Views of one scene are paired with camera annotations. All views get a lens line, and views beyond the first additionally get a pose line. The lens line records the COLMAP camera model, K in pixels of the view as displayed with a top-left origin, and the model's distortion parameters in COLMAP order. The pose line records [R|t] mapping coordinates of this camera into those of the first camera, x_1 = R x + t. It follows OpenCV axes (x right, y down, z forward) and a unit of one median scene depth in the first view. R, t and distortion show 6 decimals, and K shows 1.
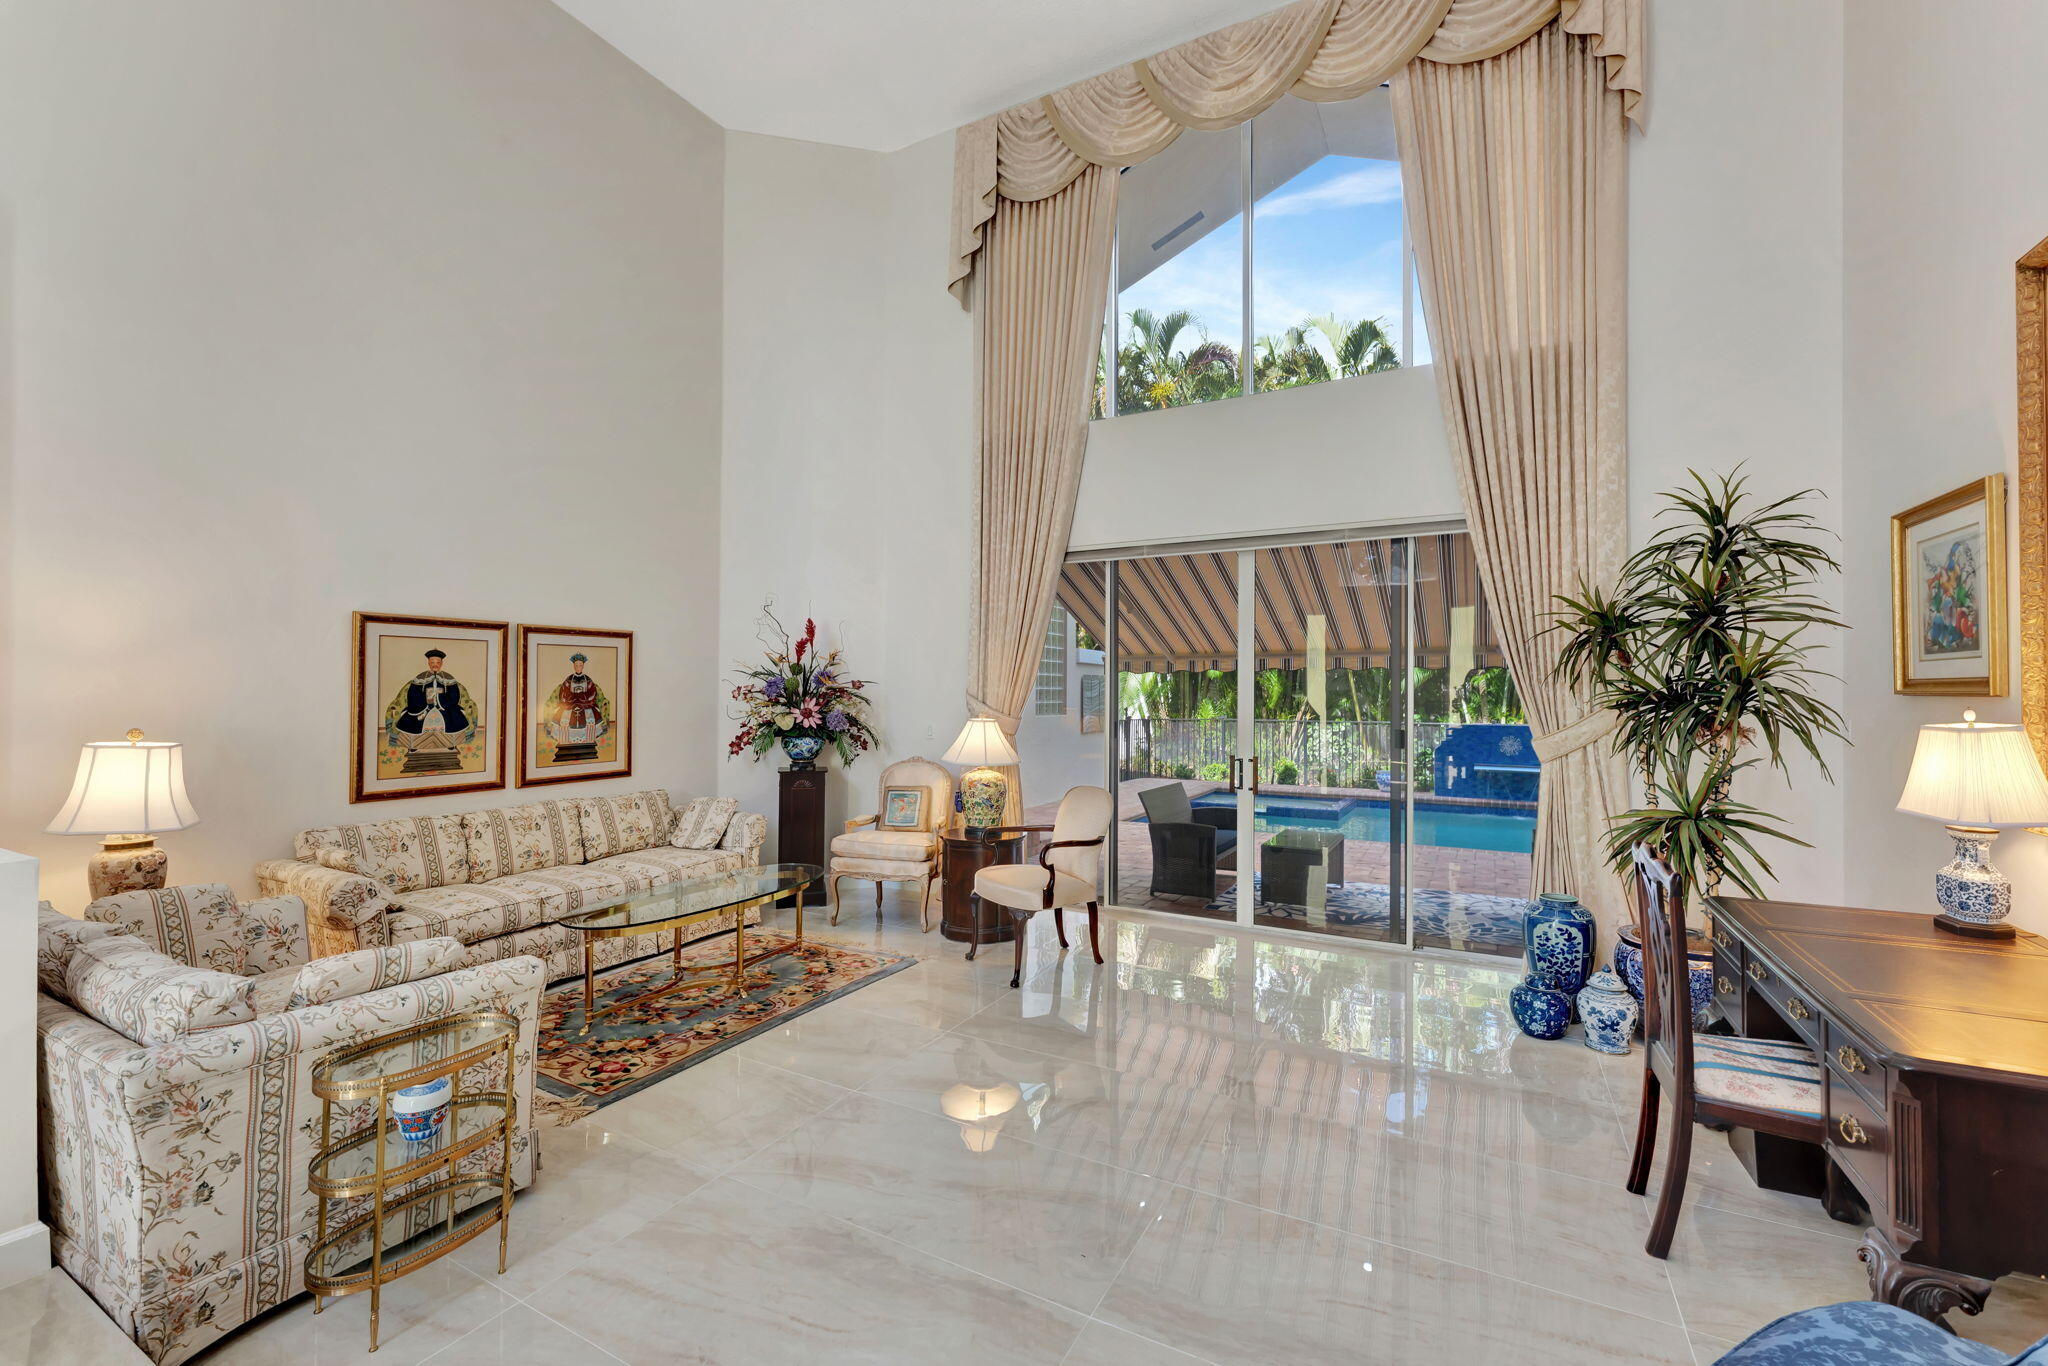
lens RADIAL K [[842.4, 0, 1029.2], [0, 842.4, 684.9], [0, 0, 1]] dist [0.000584, 0.000076]
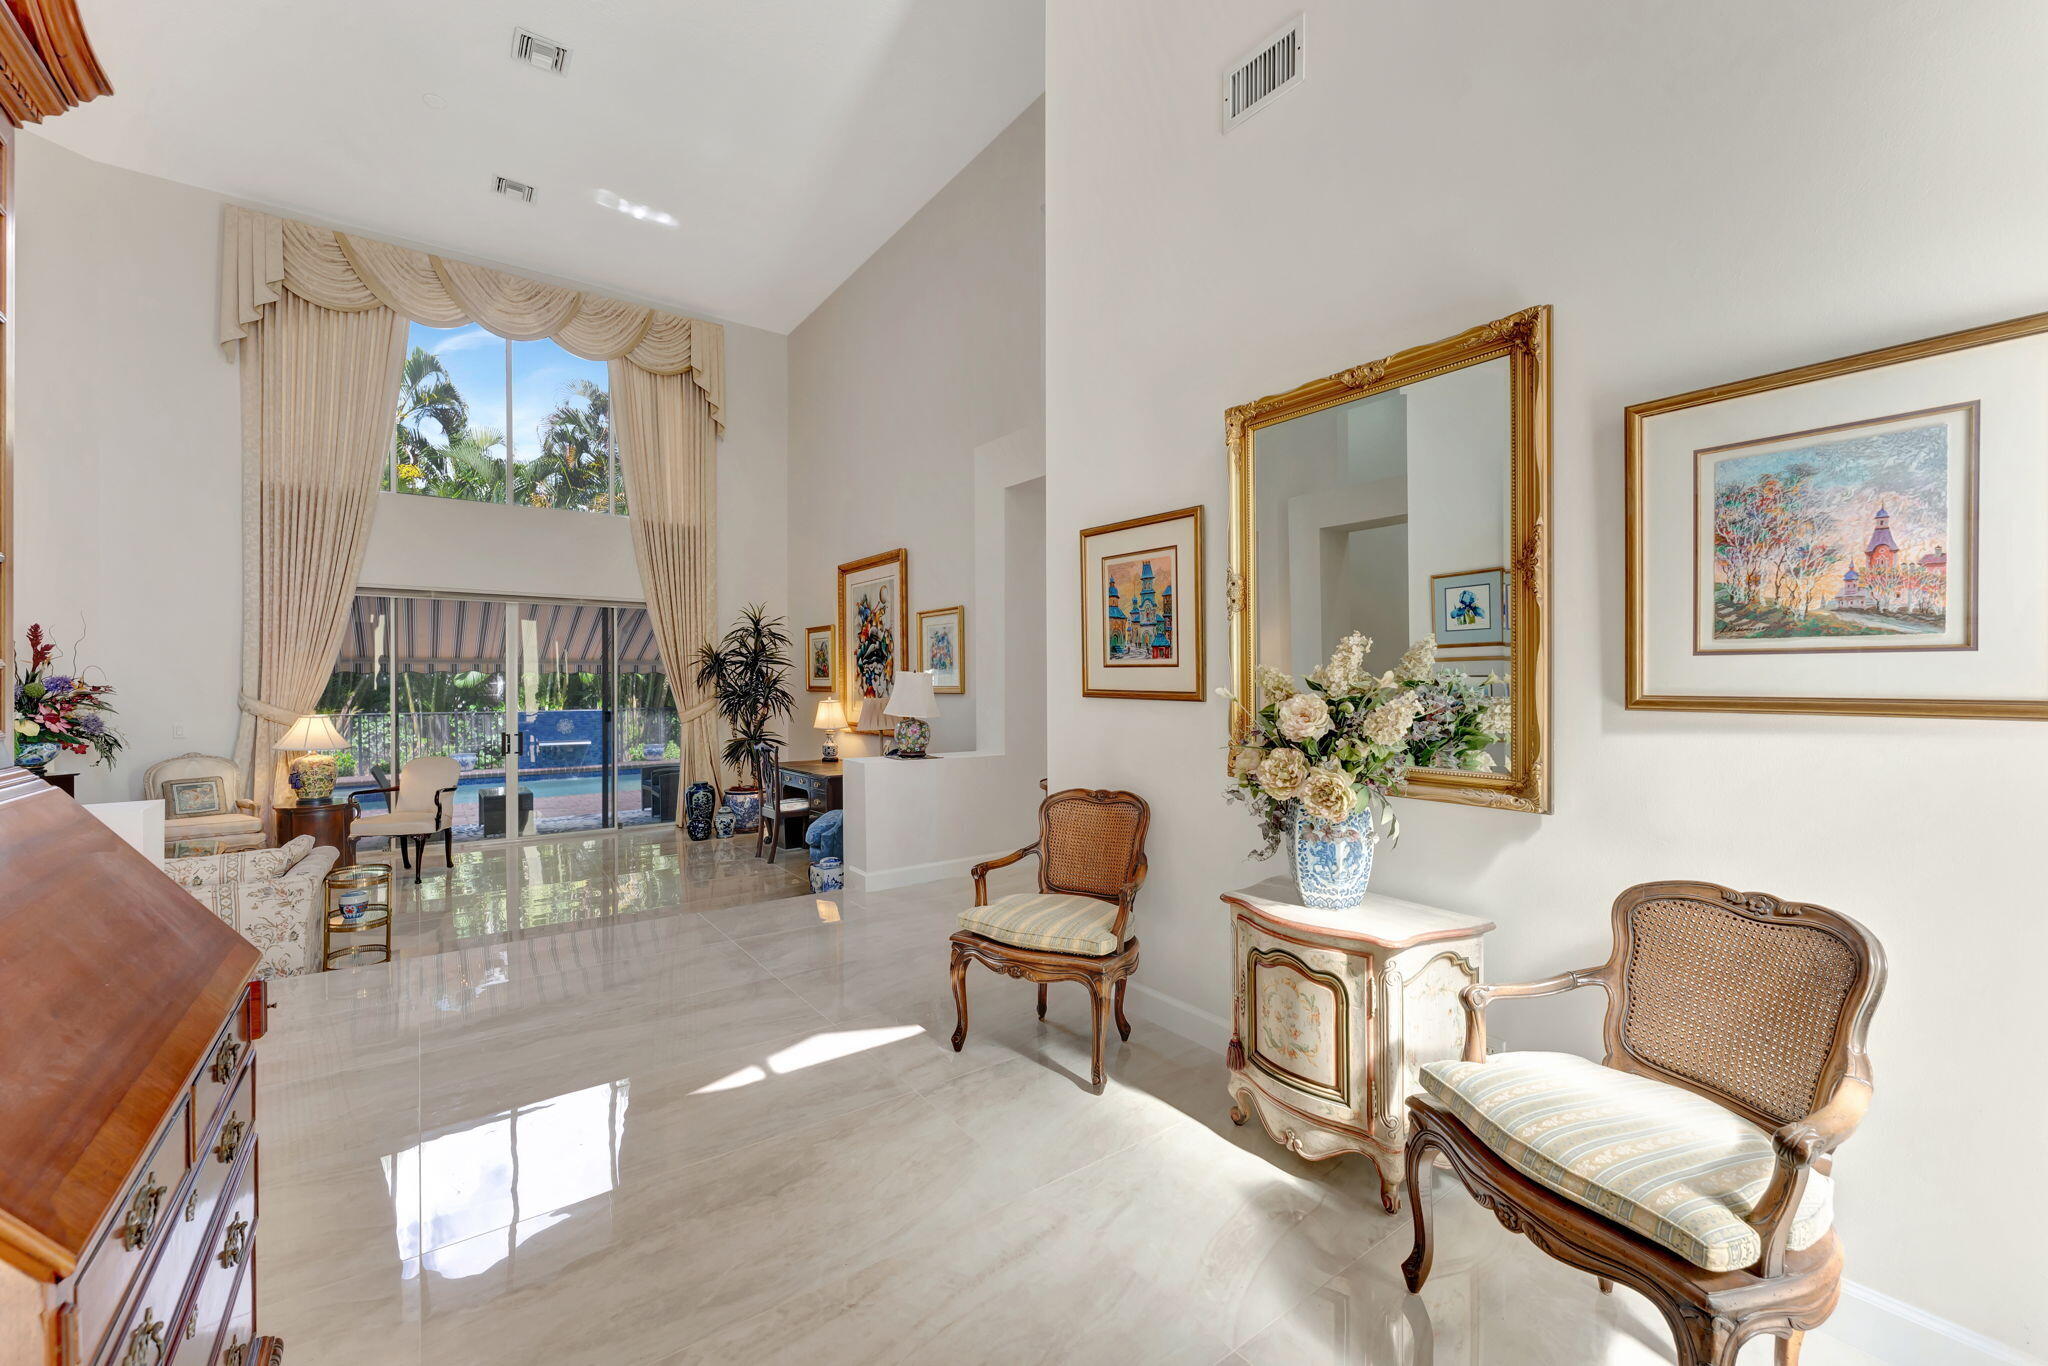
lens RADIAL K [[799.5, 0, 1024.0], [0, 799.5, 683.0], [0, 0, 1]] dist [-0.000945, 0.000011]
pose [[0.422313, -0.004557, 0.906439, -0.829137], [-0.004627, 0.999963, 0.007184, -0.028331], [-0.906438, -0.007228, 0.422277, -0.603360]]
